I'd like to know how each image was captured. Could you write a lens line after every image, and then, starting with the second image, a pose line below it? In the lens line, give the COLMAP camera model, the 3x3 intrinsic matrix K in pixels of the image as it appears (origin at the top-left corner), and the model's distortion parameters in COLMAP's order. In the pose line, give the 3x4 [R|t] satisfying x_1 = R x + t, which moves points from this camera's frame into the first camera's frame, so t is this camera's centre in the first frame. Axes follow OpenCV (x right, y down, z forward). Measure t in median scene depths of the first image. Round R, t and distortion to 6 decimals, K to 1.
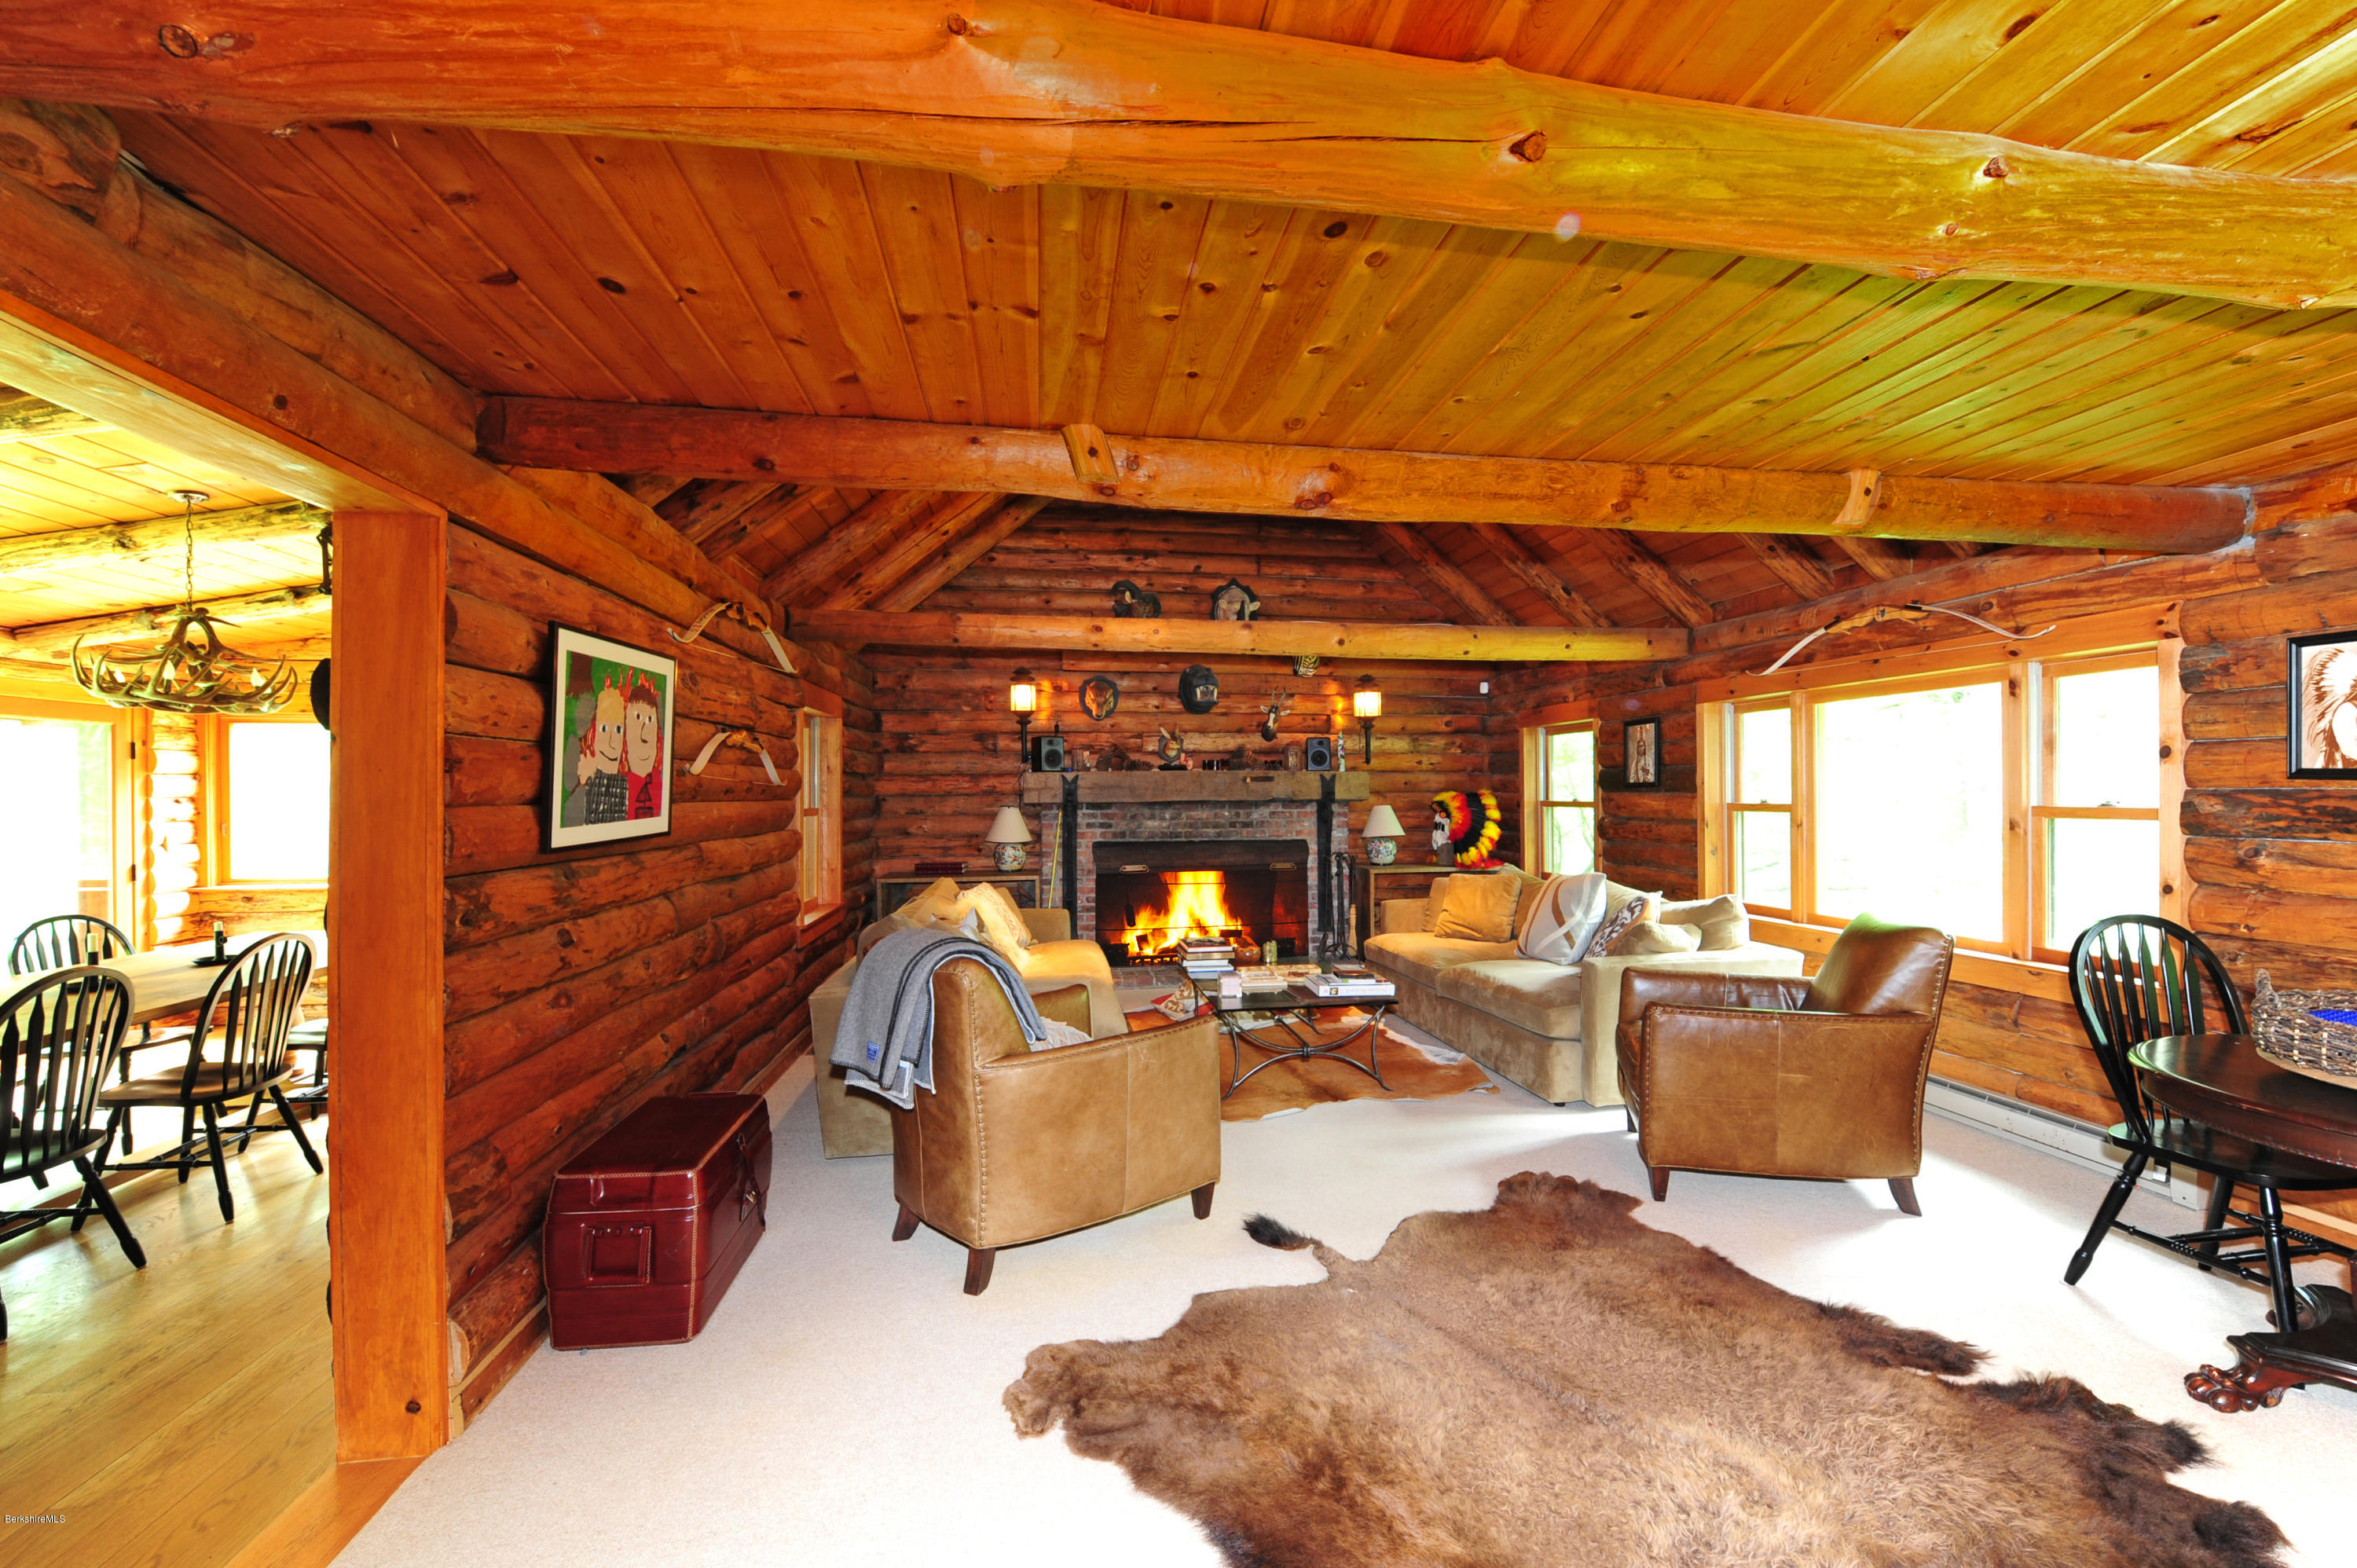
lens RADIAL K [[966.4, 0, 1169.7], [0, 966.4, 782.6], [0, 0, 1]] dist [-0.004565, -0.000476]
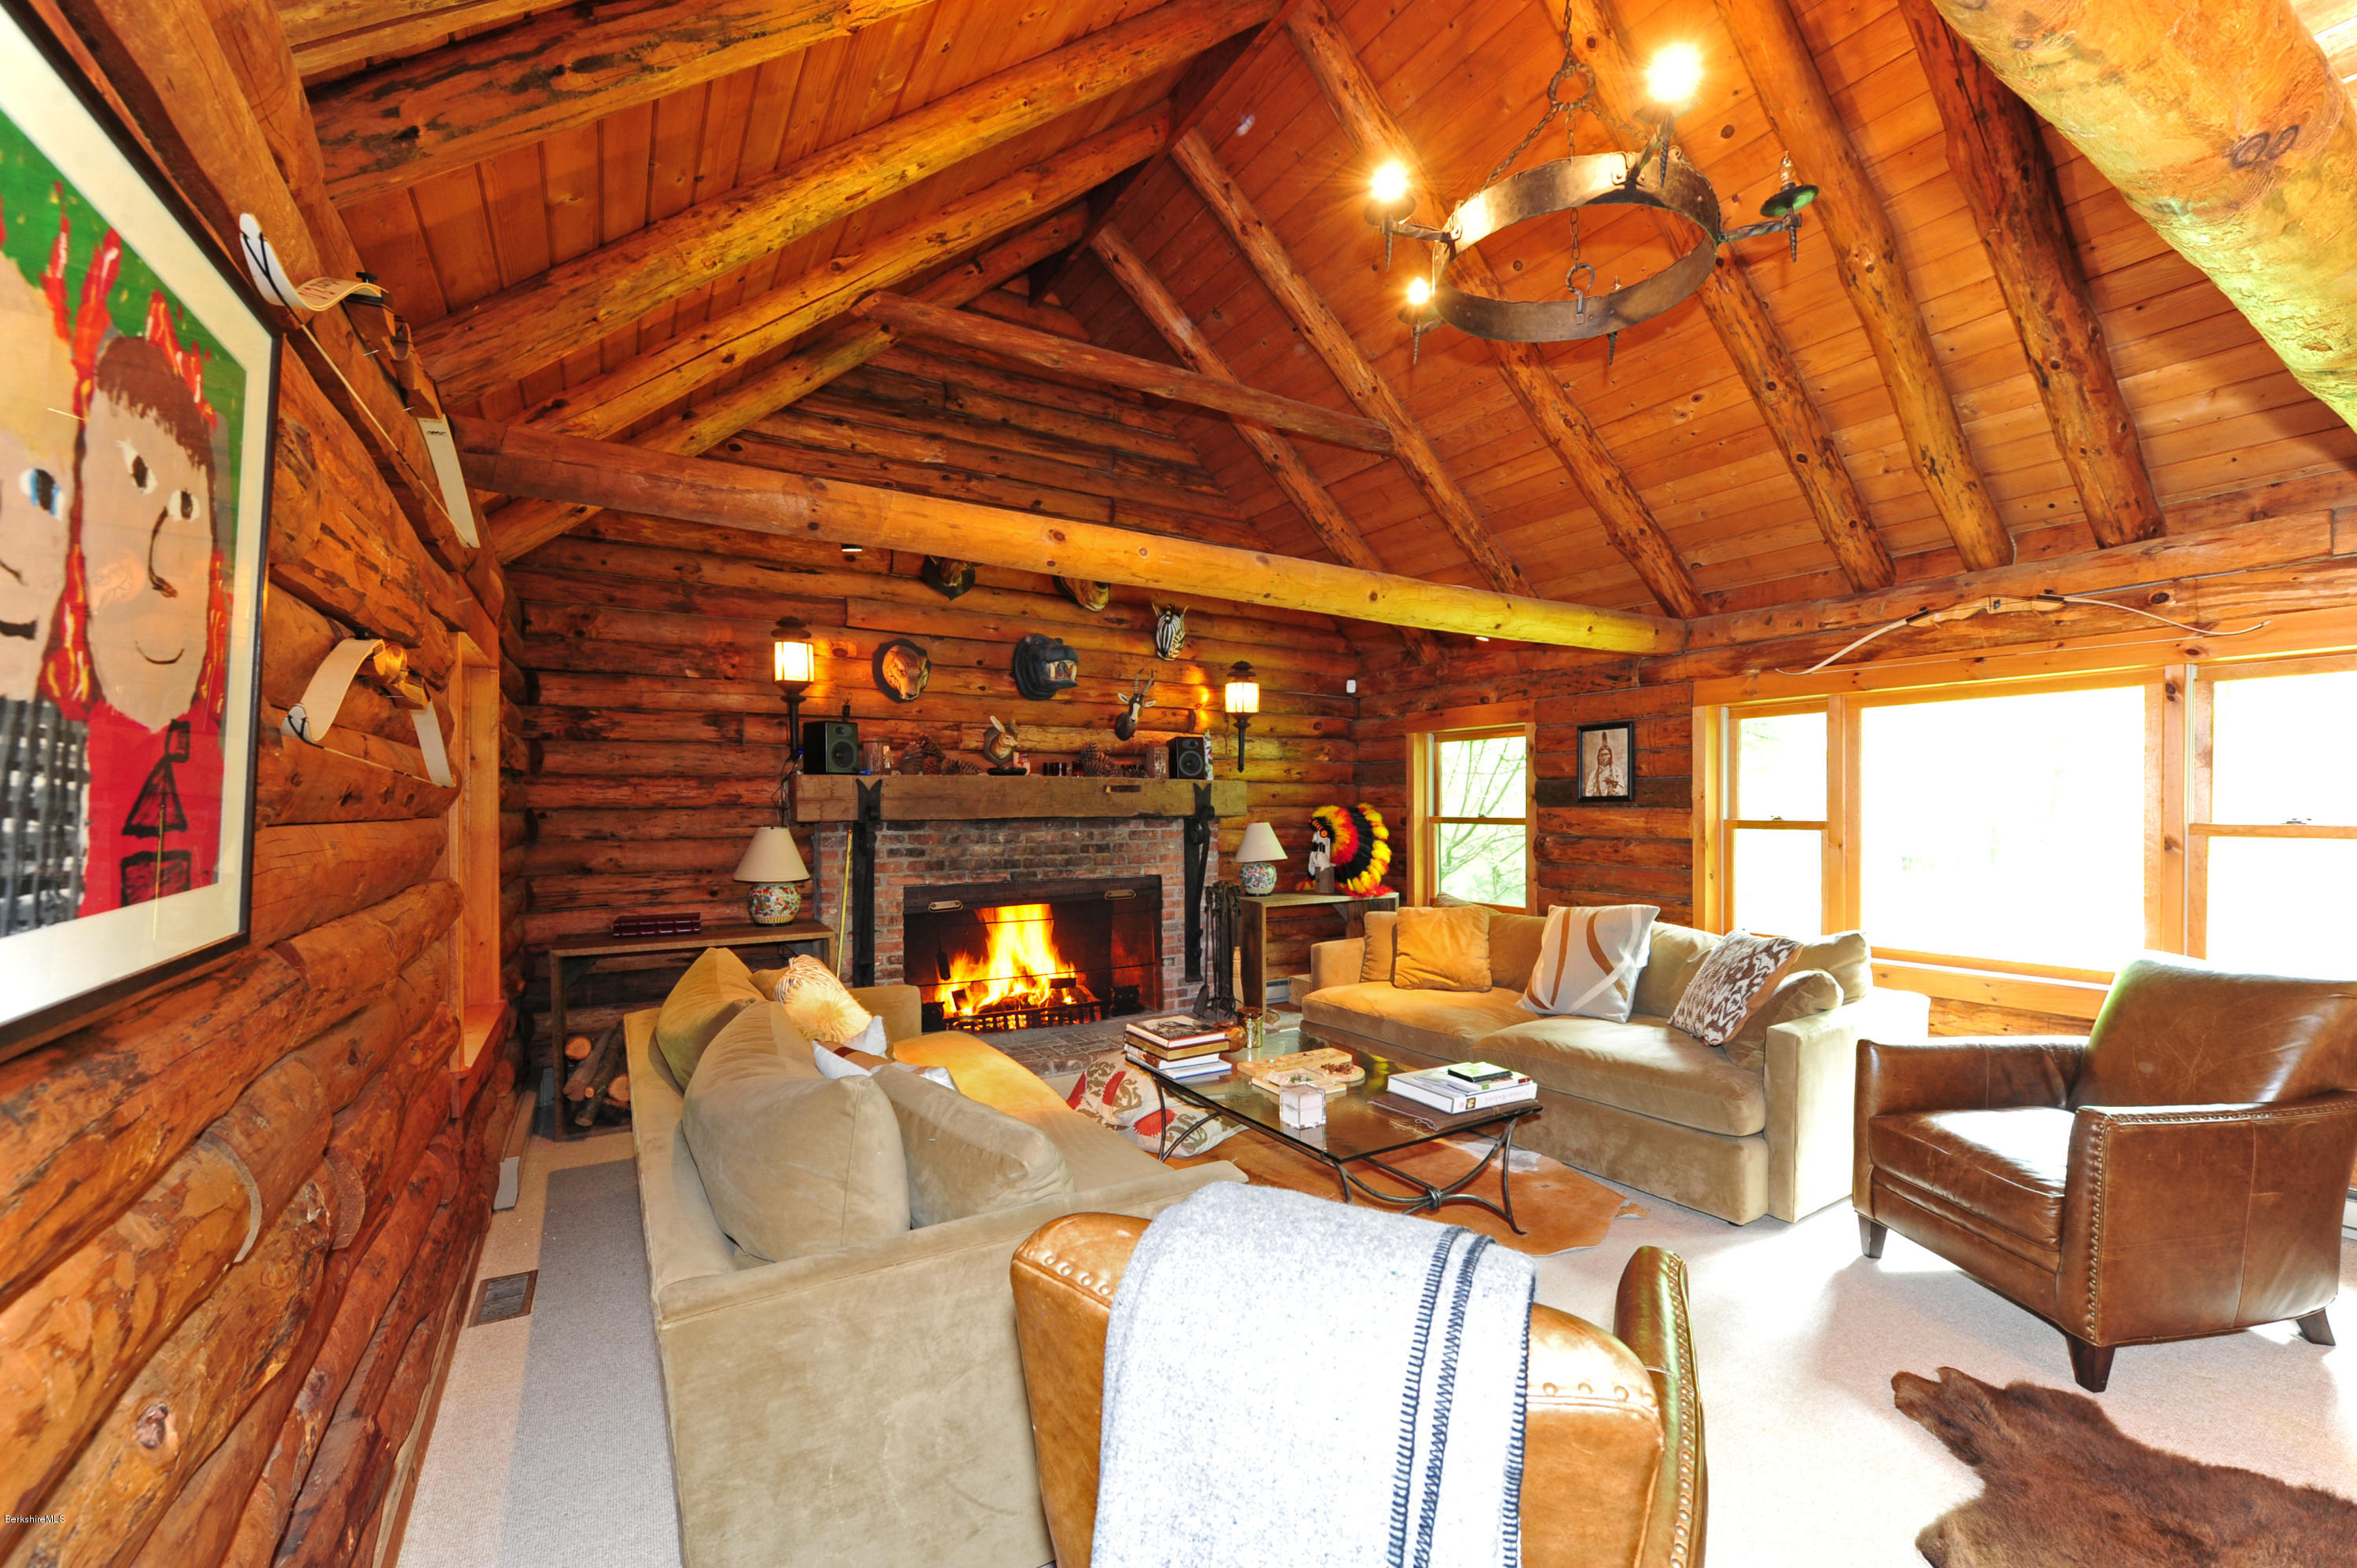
lens RADIAL K [[966.4, 0, 1179.2], [0, 966.4, 806.6], [0, 0, 1]] dist [-0.004565, -0.000476]
pose [[0.917712, 0.003473, 0.397231, -0.170427], [-0.007239, 0.999942, 0.007981, 0.004141], [-0.397180, -0.010200, 0.917684, 0.283499]]
